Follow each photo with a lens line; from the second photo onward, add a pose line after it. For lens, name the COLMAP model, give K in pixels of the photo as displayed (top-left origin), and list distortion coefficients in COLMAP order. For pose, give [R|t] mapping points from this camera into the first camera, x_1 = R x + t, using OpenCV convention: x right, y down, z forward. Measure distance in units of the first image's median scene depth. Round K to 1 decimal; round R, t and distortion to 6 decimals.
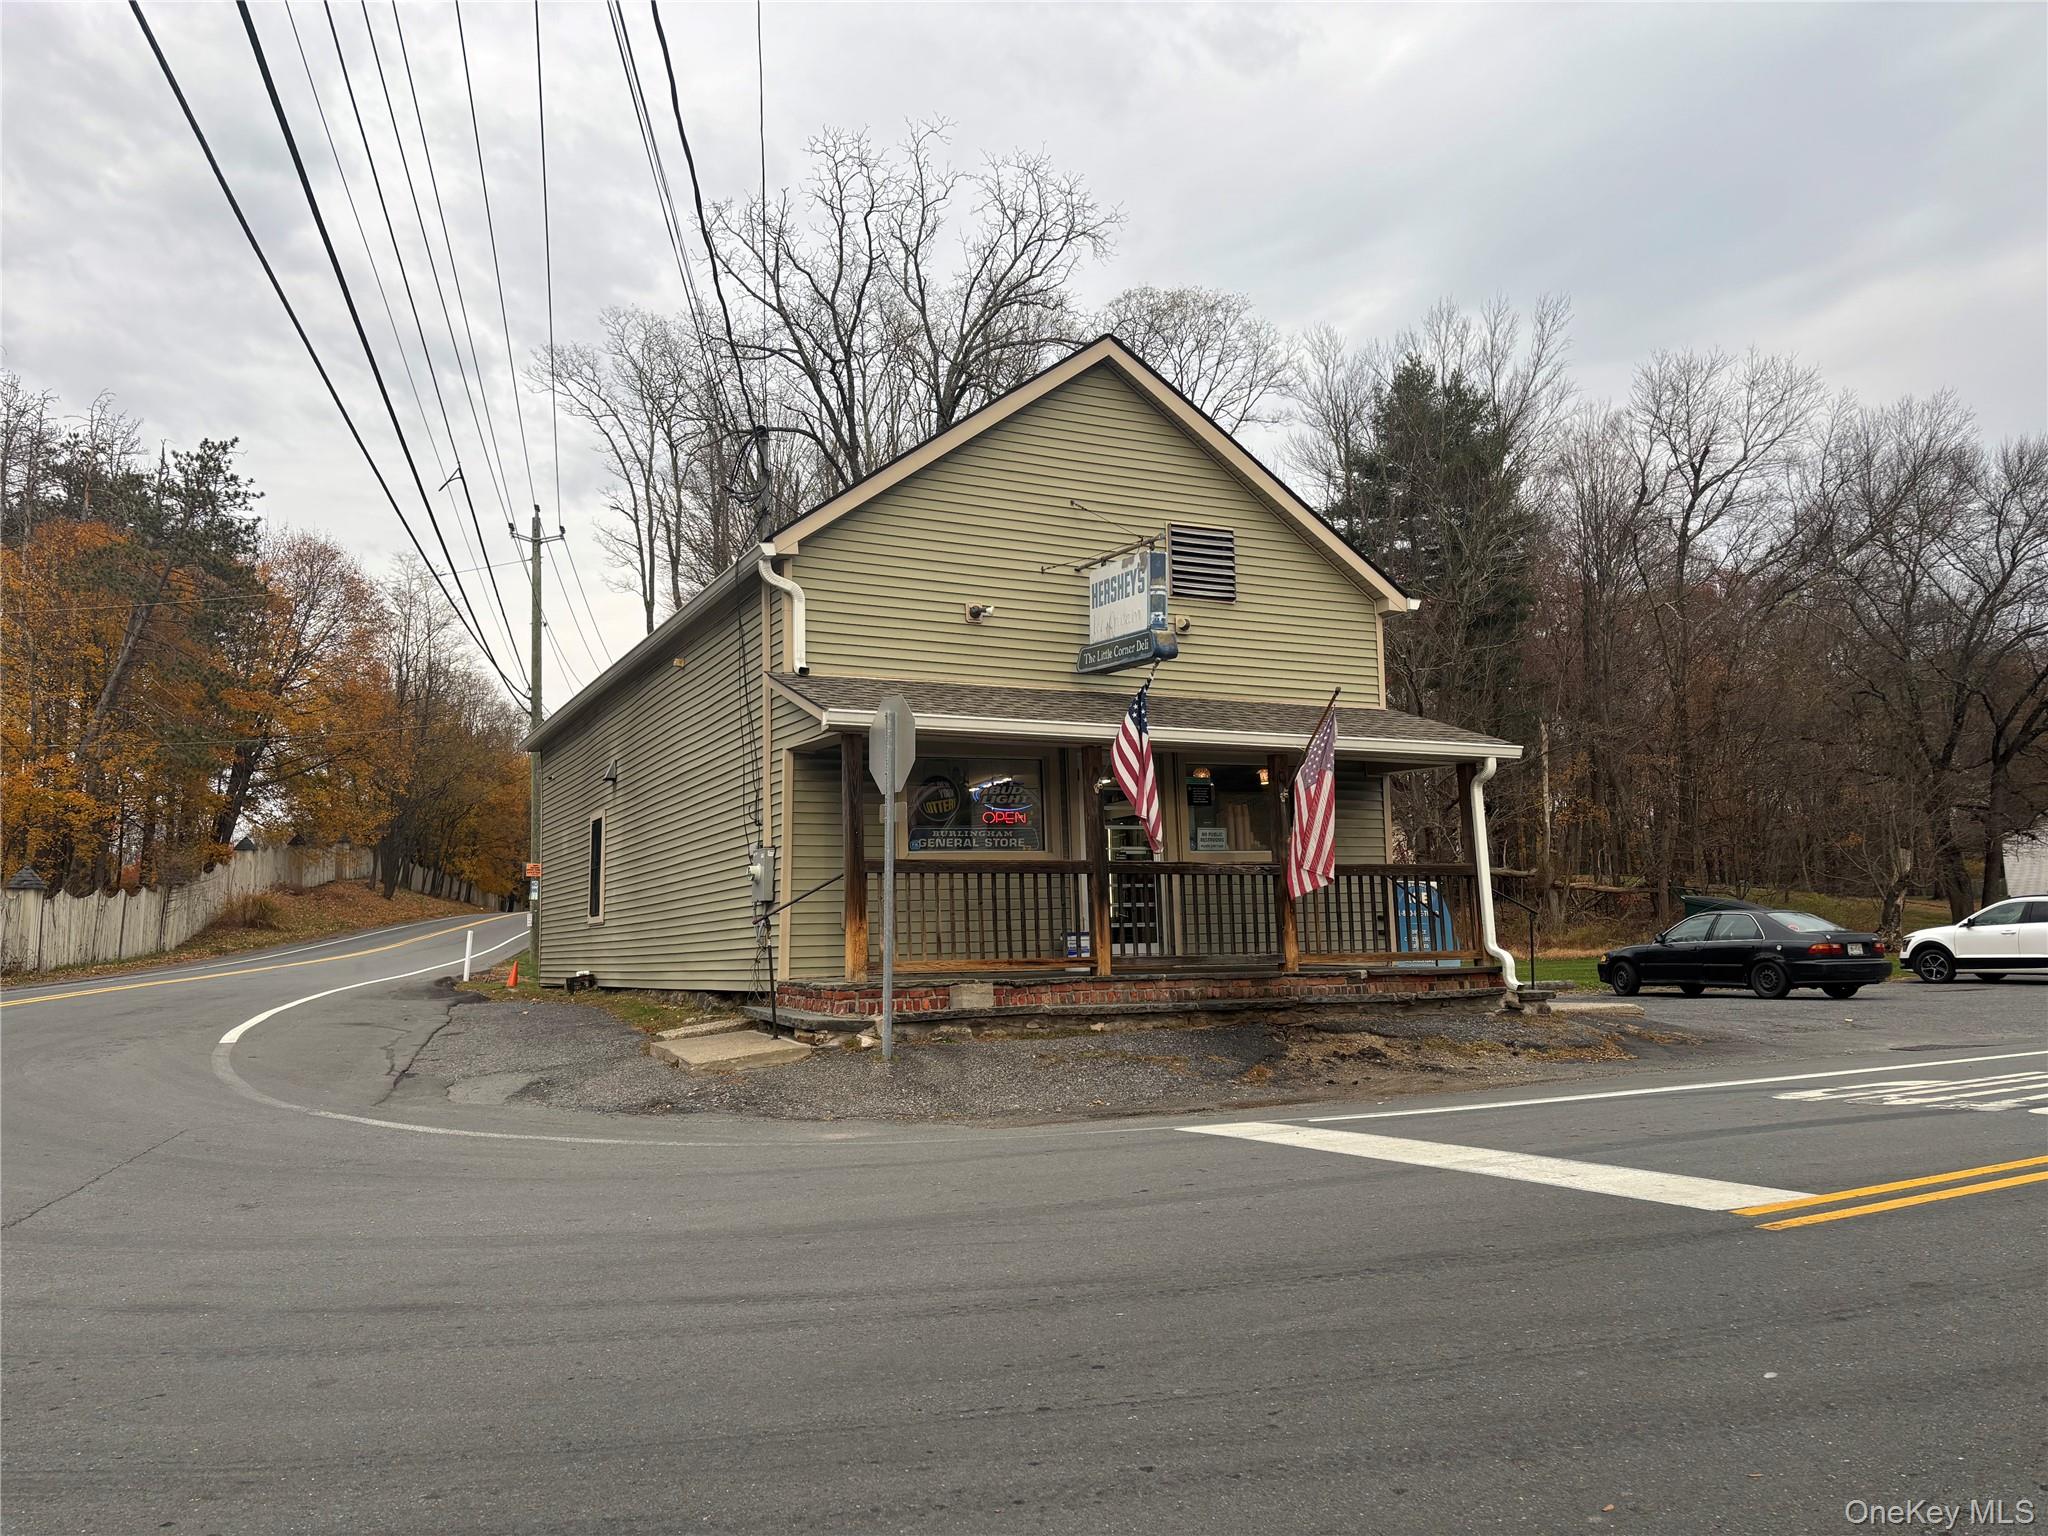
lens RADIAL K [[1577.8, 0, 1021.9], [0, 1577.8, 771.2], [0, 0, 1]] dist [0.053824, 0.002400]
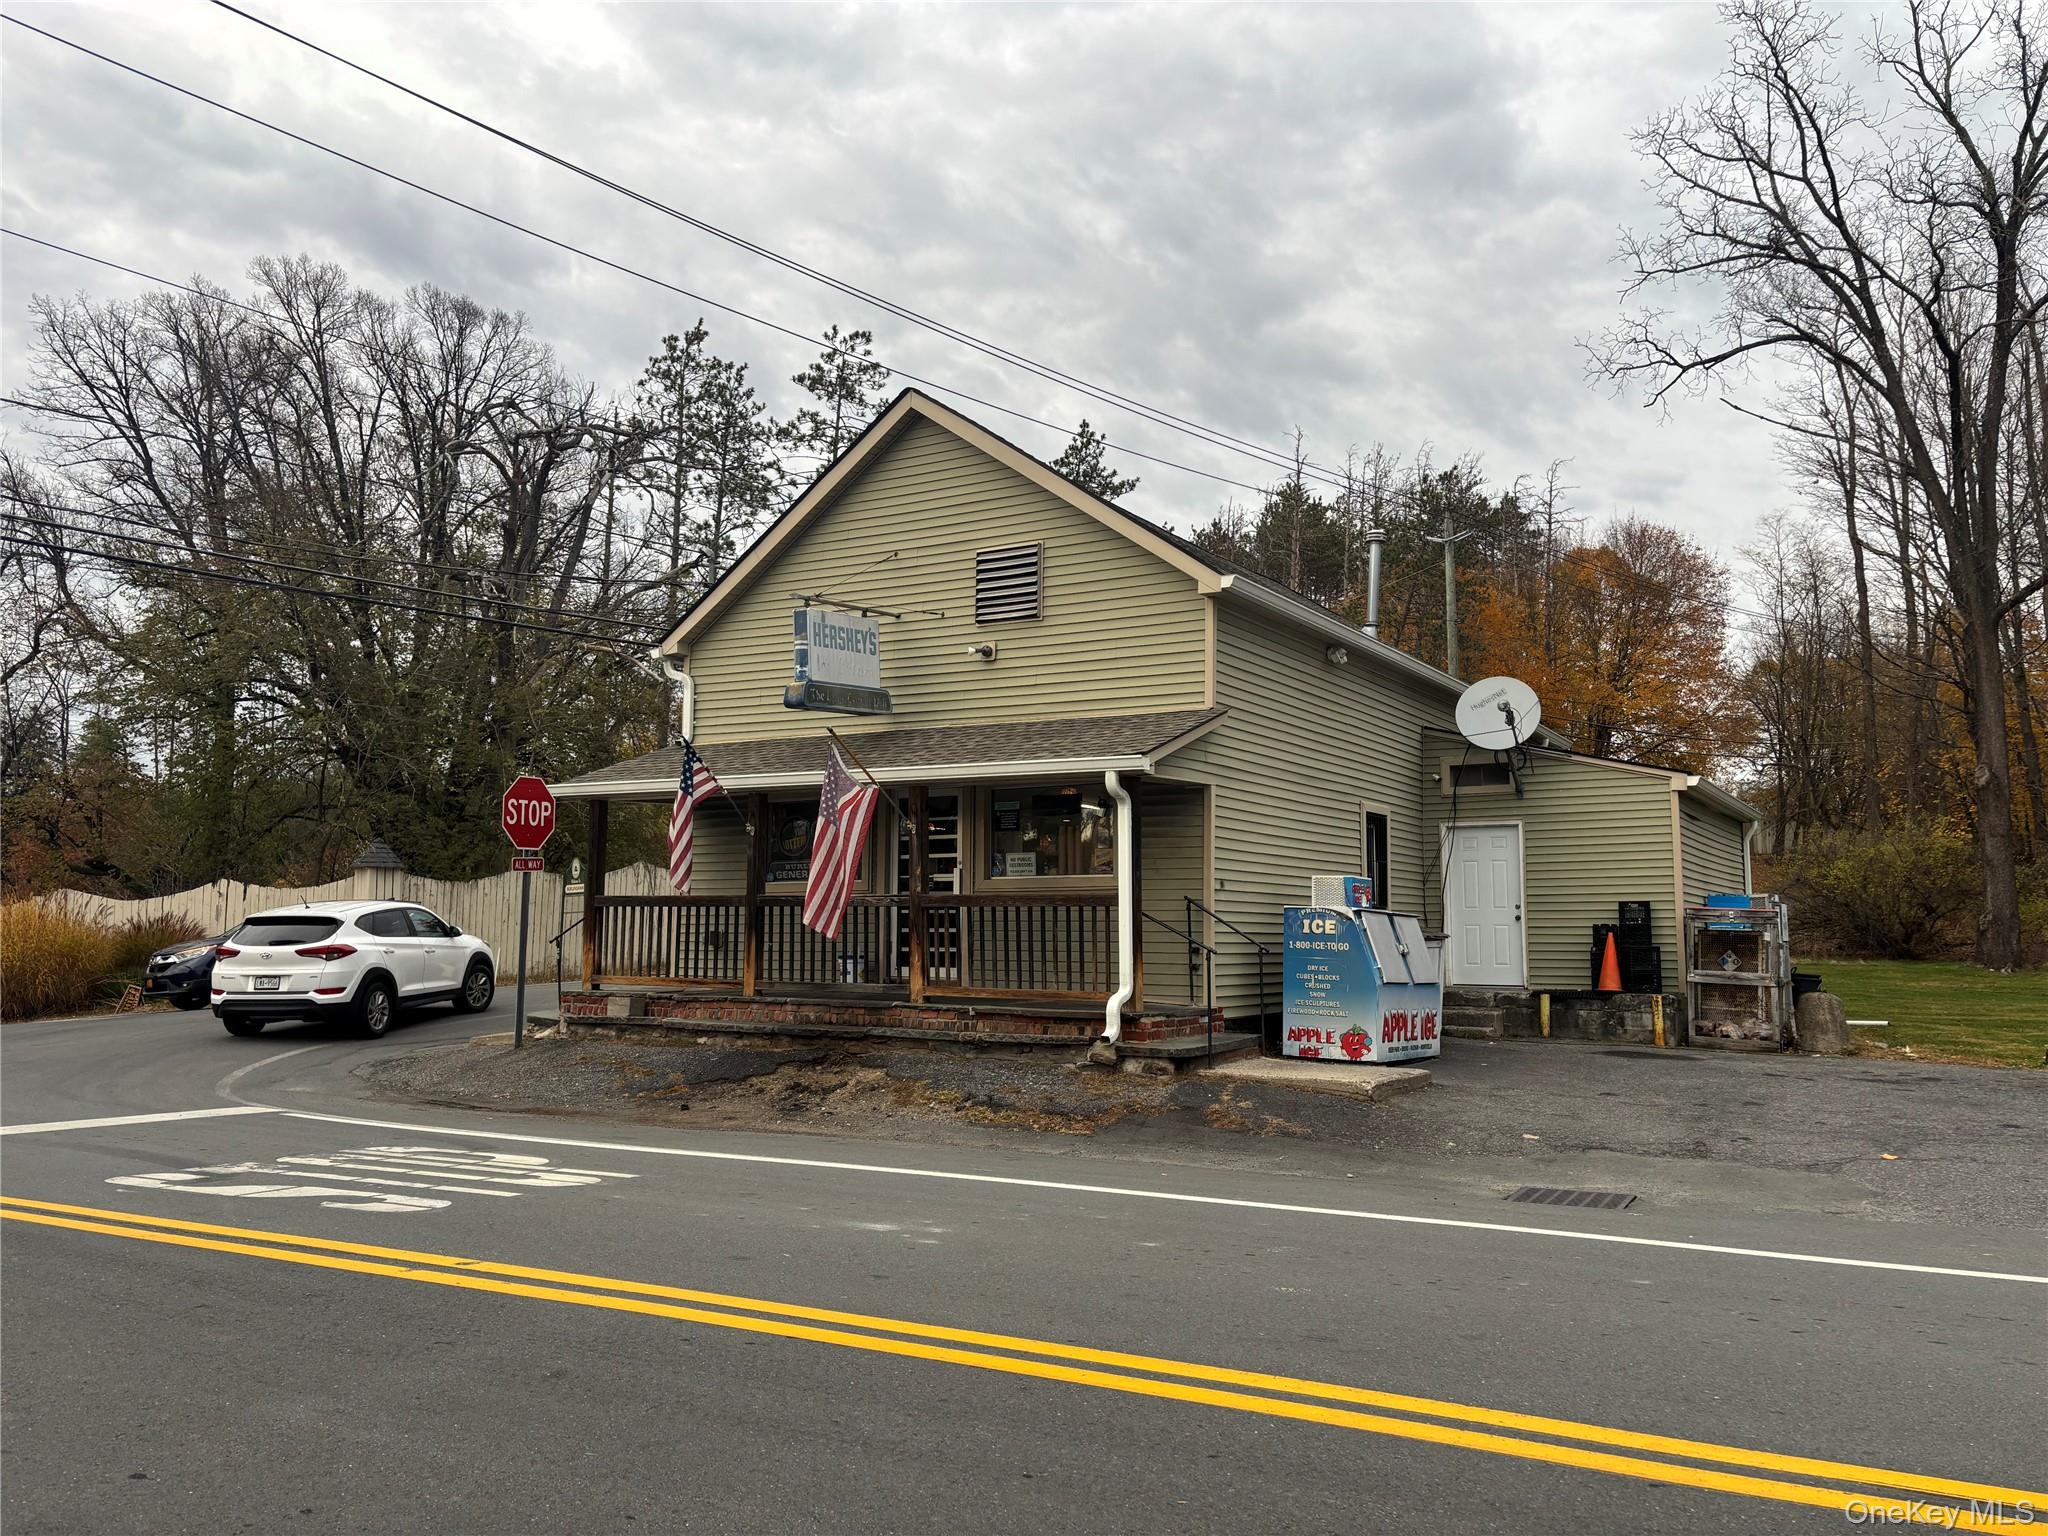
lens RADIAL K [[1591.7, 0, 1016.4], [0, 1591.7, 765.1], [0, 0, 1]] dist [0.095697, -0.002229]
pose [[0.530456, -0.060326, -0.845563, 0.907259], [0.076311, 0.996813, -0.023244, 0.004125], [0.844270, -0.052196, 0.533369, 0.445524]]
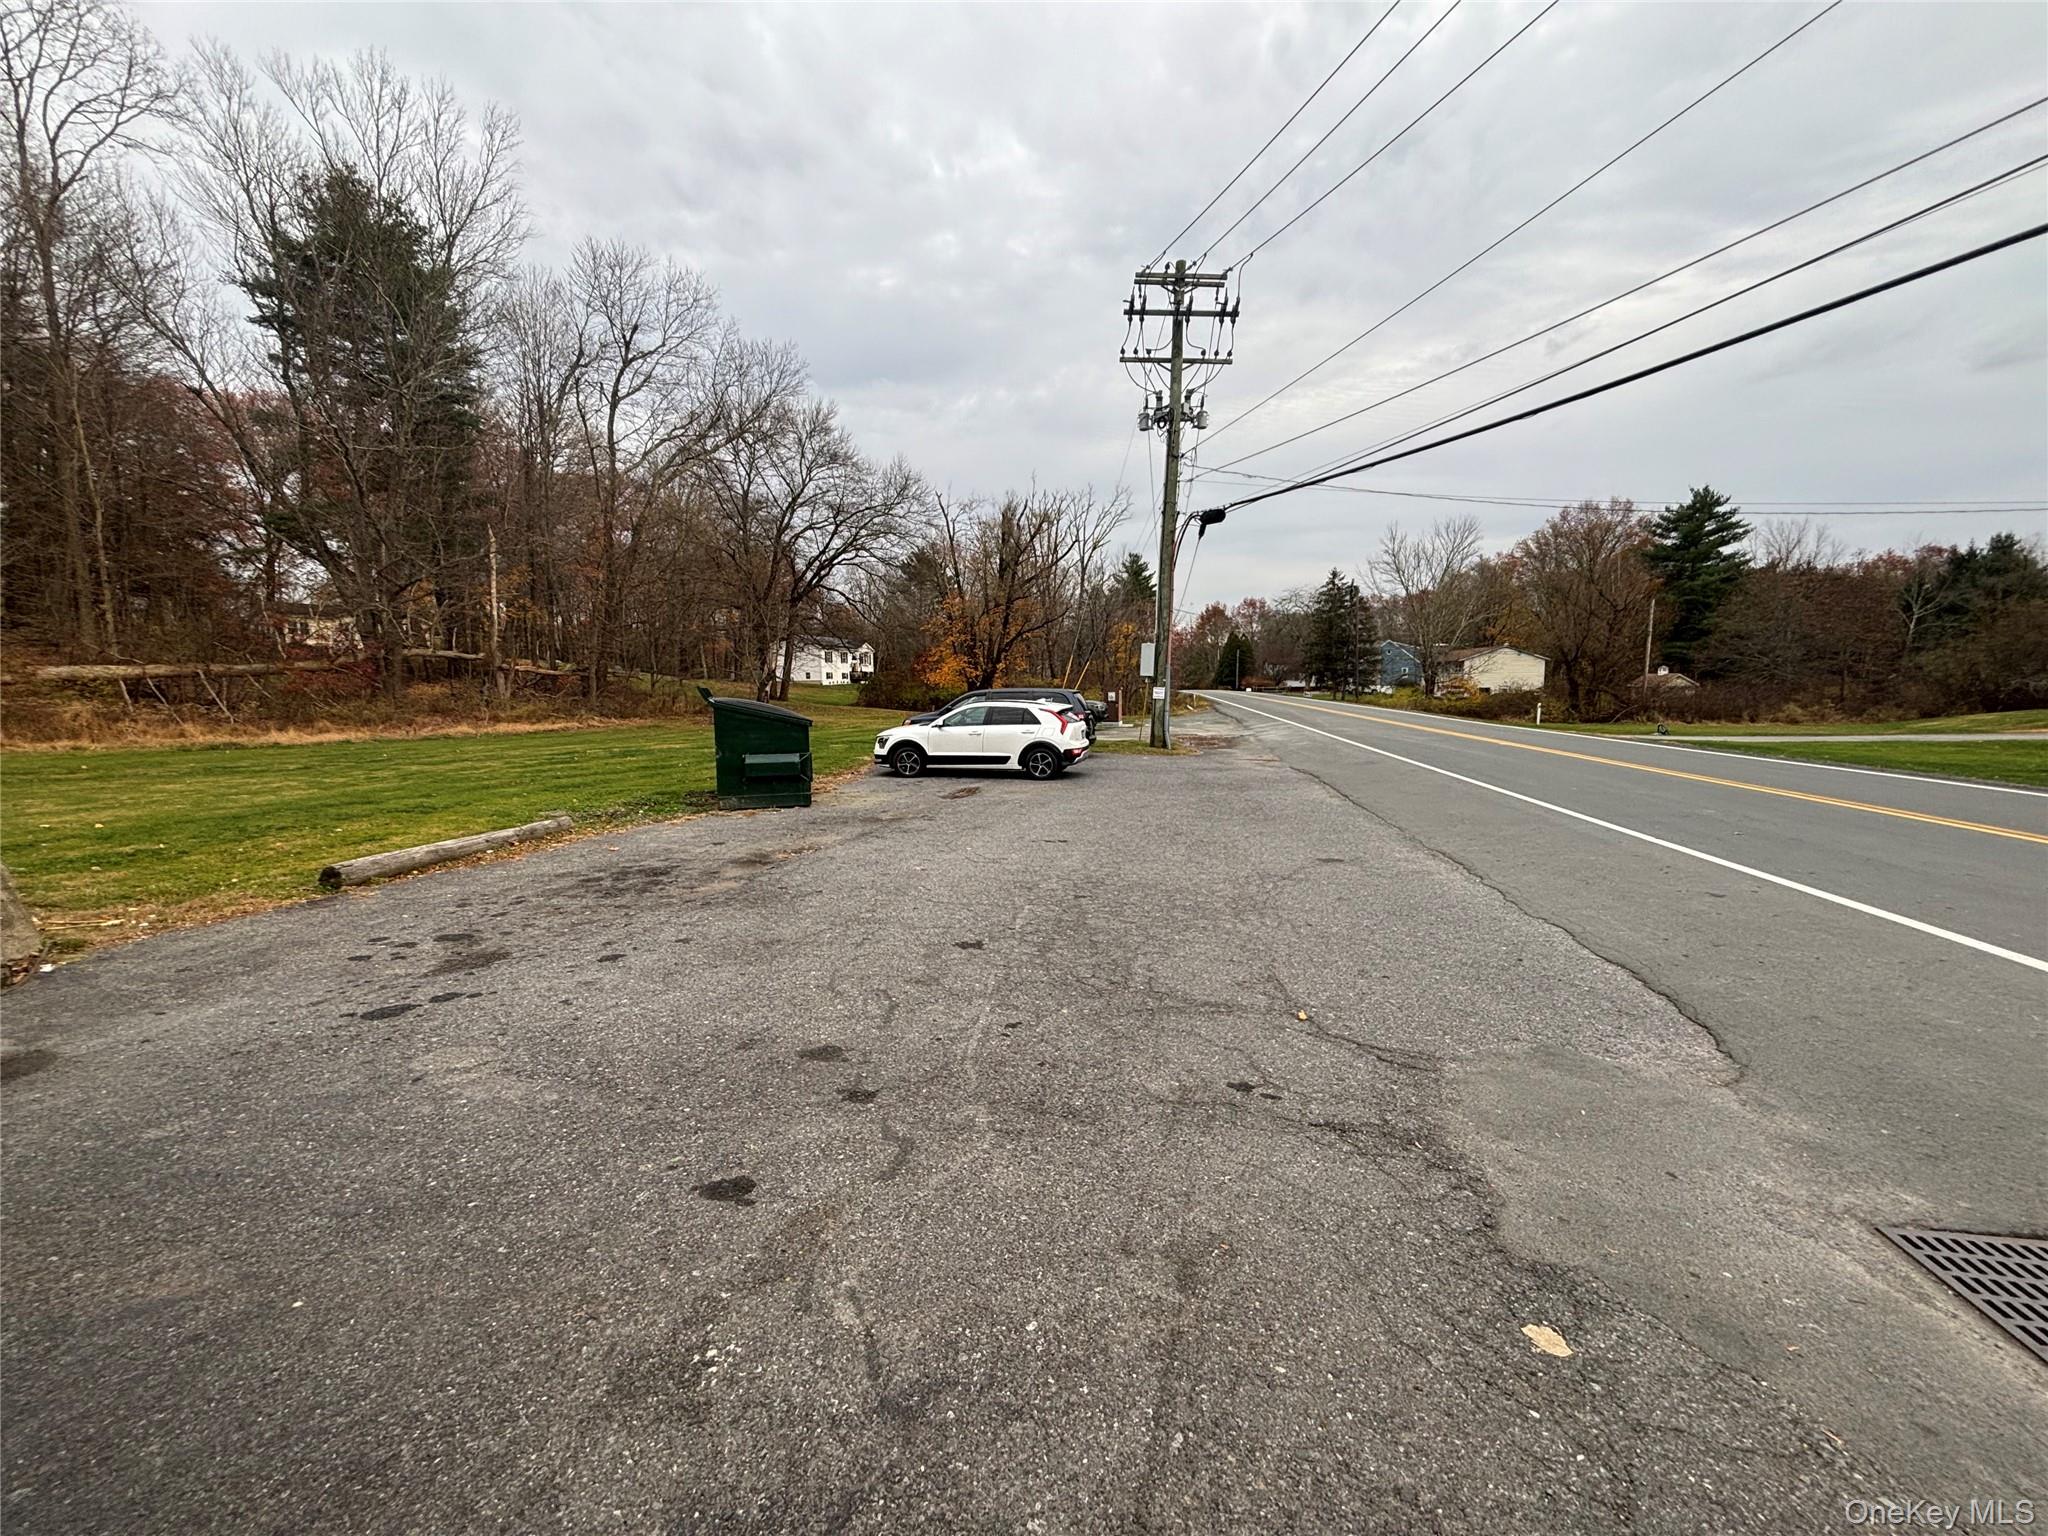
lens RADIAL K [[821.5, 0, 1016.9], [0, 821.5, 761.2], [0, 0, 1]] dist [0.001345, 0.000511]
pose [[0.627084, -0.050072, 0.777341, 0.296827], [-0.093412, 0.985896, 0.138861, 0.059687], [-0.773331, -0.159691, 0.613562, 0.977324]]
